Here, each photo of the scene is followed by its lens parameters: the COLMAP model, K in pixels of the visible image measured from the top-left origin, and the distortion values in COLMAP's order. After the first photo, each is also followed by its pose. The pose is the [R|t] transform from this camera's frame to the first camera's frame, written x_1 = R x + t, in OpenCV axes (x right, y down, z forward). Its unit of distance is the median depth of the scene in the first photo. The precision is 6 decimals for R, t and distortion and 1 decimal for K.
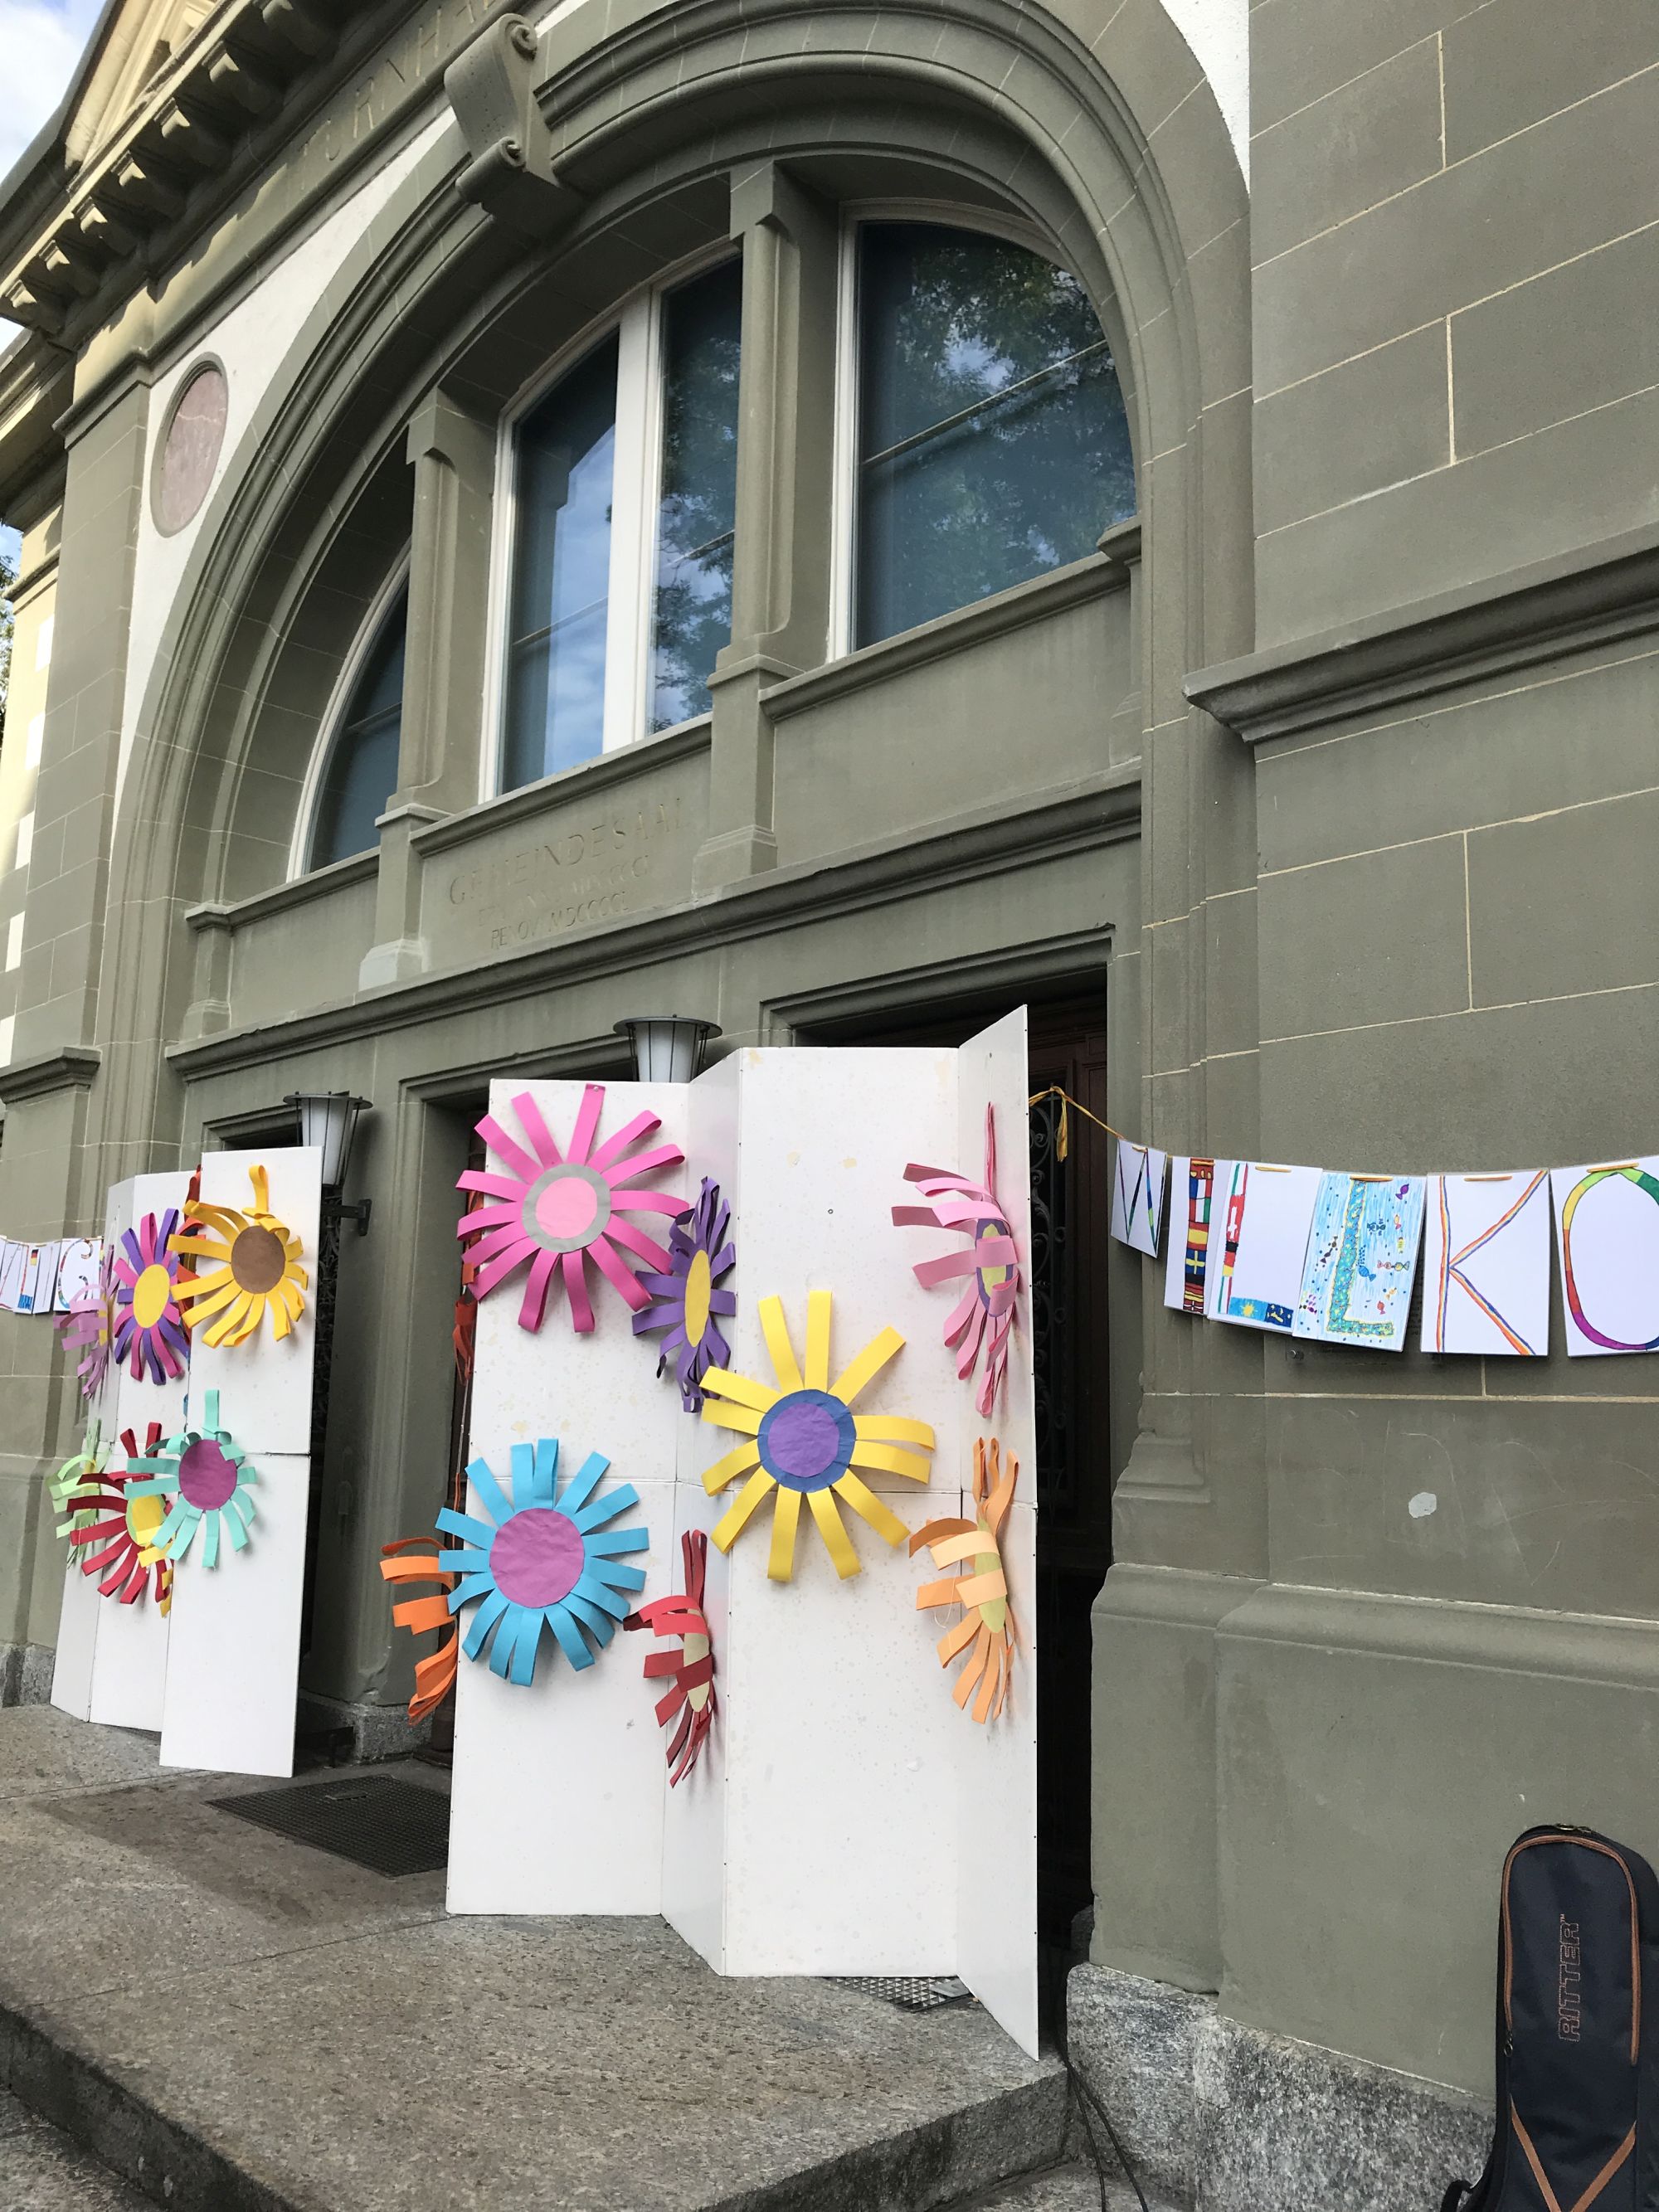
lens RADIAL K [[1829.2, 0, 843.2], [0, 1829.2, 1102.7], [0, 0, 1]] dist [0.029256, -0.028164]
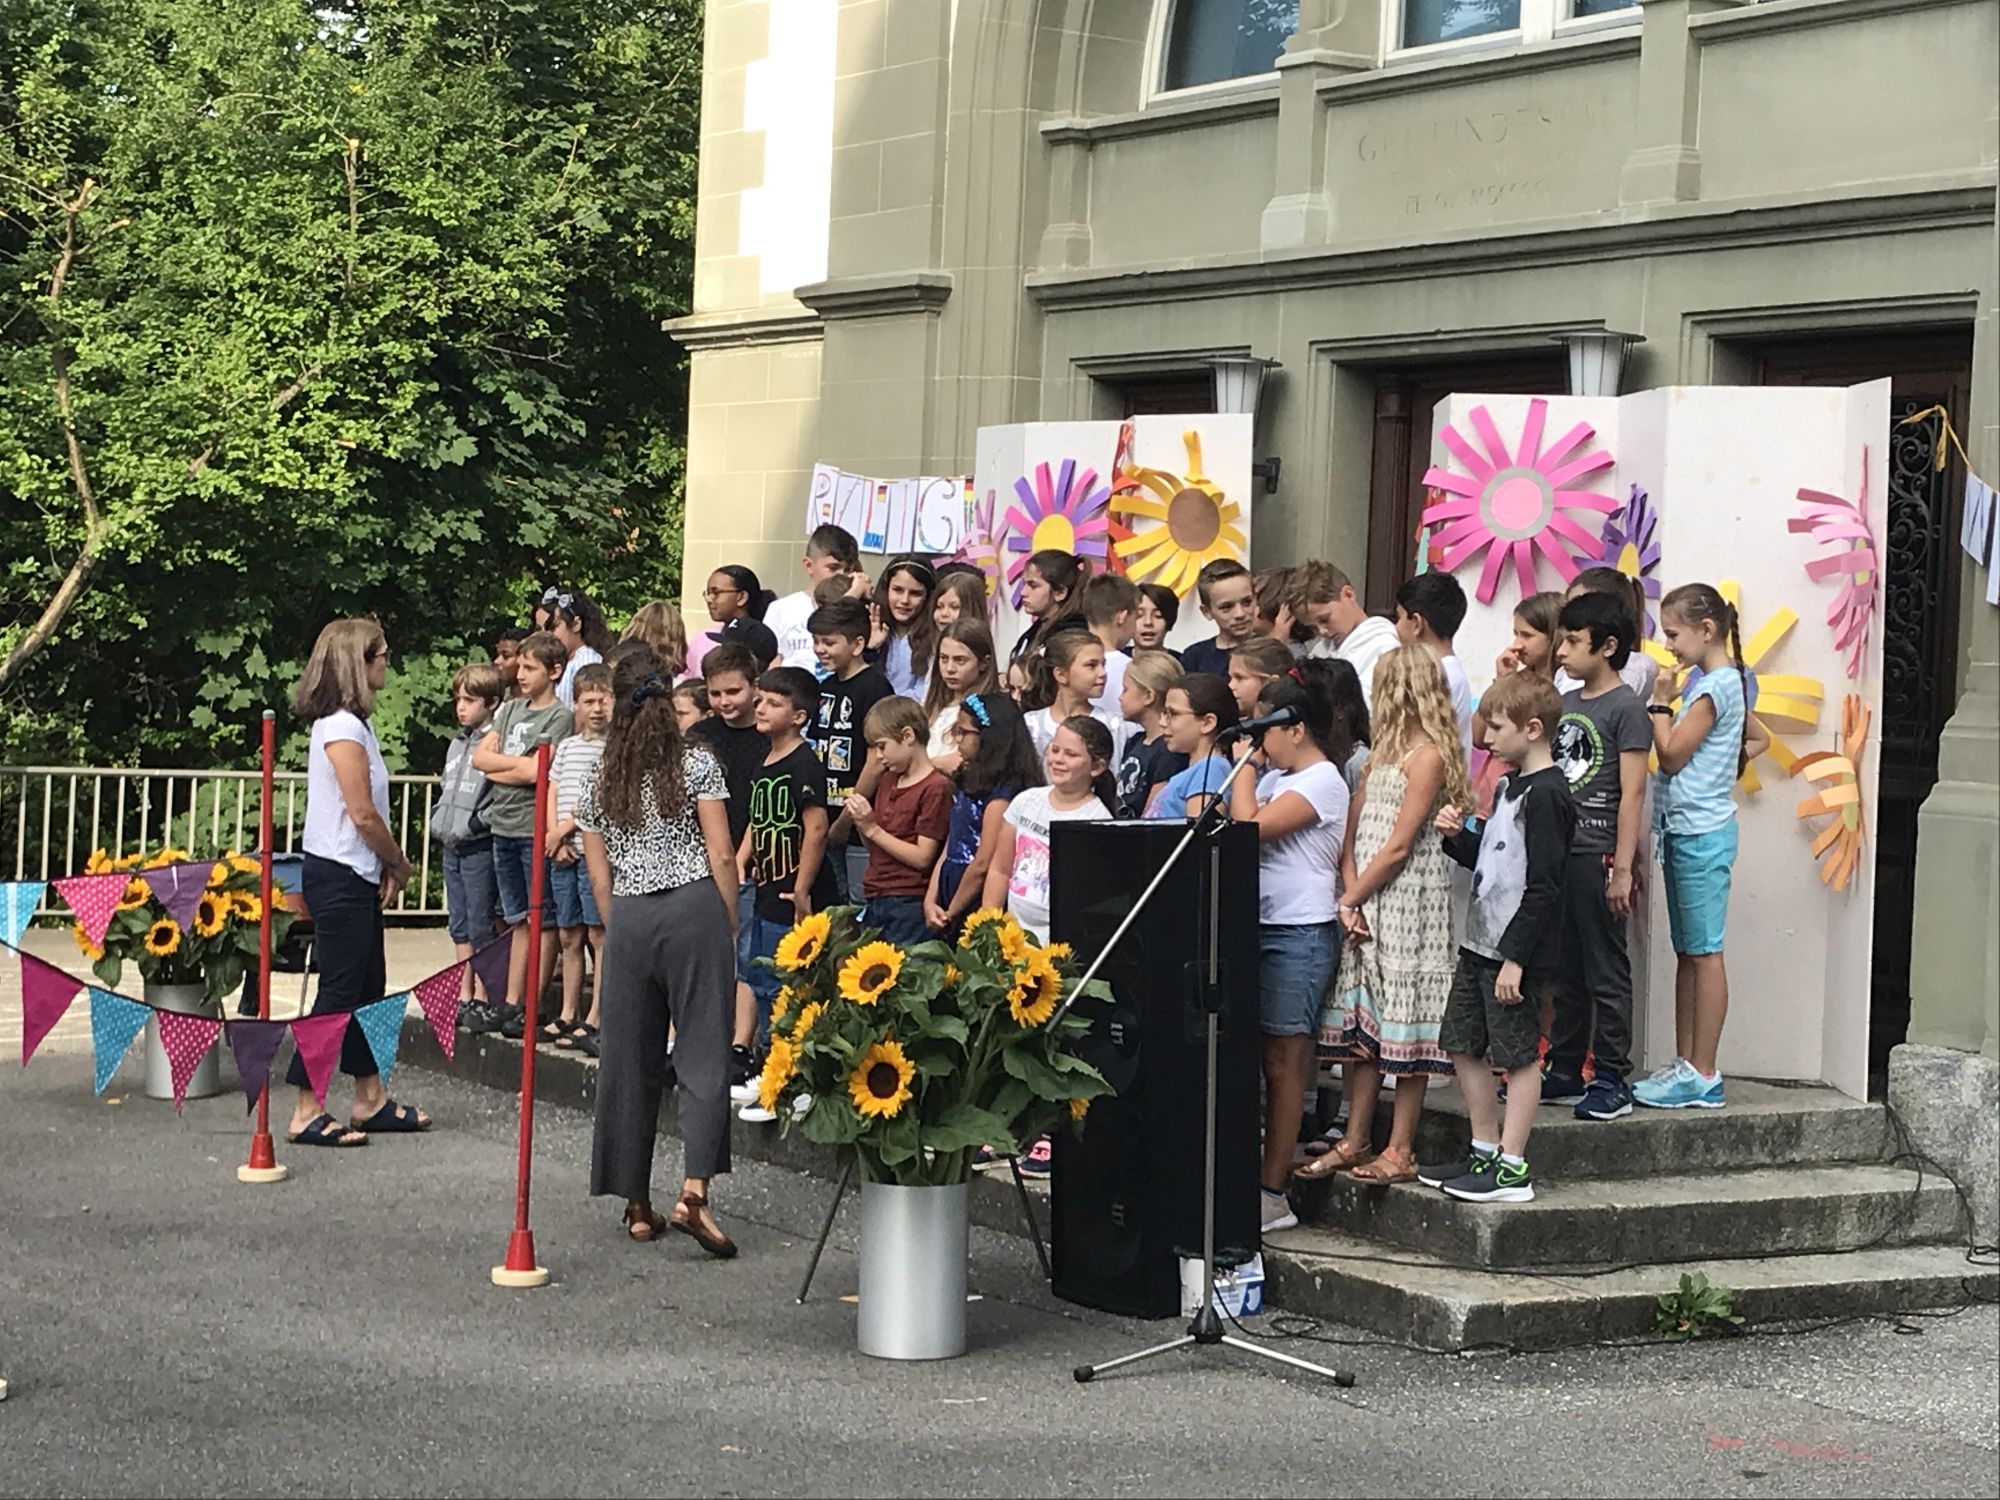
lens RADIAL K [[3855.0, 0, 997.2], [0, 3855.0, 737.3], [0, 0, 1]] dist [0.239975, -0.191497]
pose [[0.979589, 0.026205, -0.199296, 0.037303], [0.010455, 0.983482, 0.180704, -0.329617], [0.200739, -0.179100, 0.963134, -2.015800]]
